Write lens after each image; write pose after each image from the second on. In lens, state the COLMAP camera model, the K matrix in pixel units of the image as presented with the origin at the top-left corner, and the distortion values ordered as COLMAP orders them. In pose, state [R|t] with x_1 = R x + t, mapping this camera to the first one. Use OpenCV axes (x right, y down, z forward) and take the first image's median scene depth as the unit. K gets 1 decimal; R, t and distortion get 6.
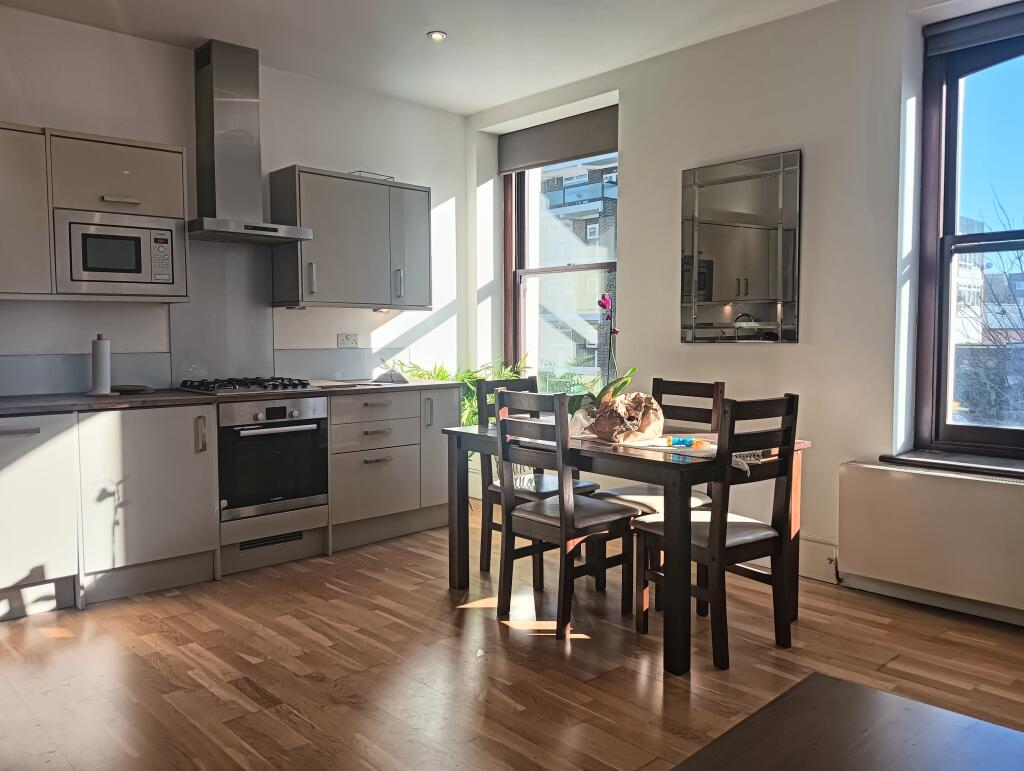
lens RADIAL K [[808.1, 0, 520.3], [0, 808.1, 389.9], [0, 0, 1]] dist [0.046202, -0.060950]
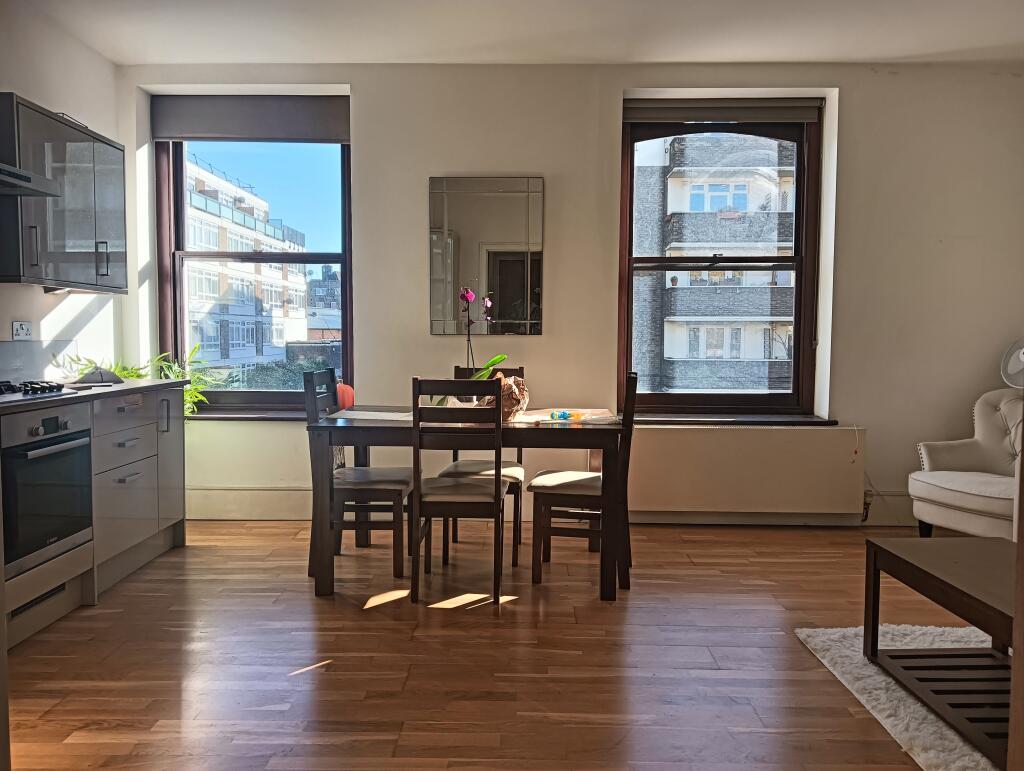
lens RADIAL K [[808.1, 0, 509.7], [0, 808.1, 386.7], [0, 0, 1]] dist [0.046202, -0.060950]
pose [[0.697263, -0.042474, 0.715556, -0.533246], [0.043895, 0.998900, 0.016520, -0.000671], [-0.715470, 0.019891, 0.698360, 0.170184]]
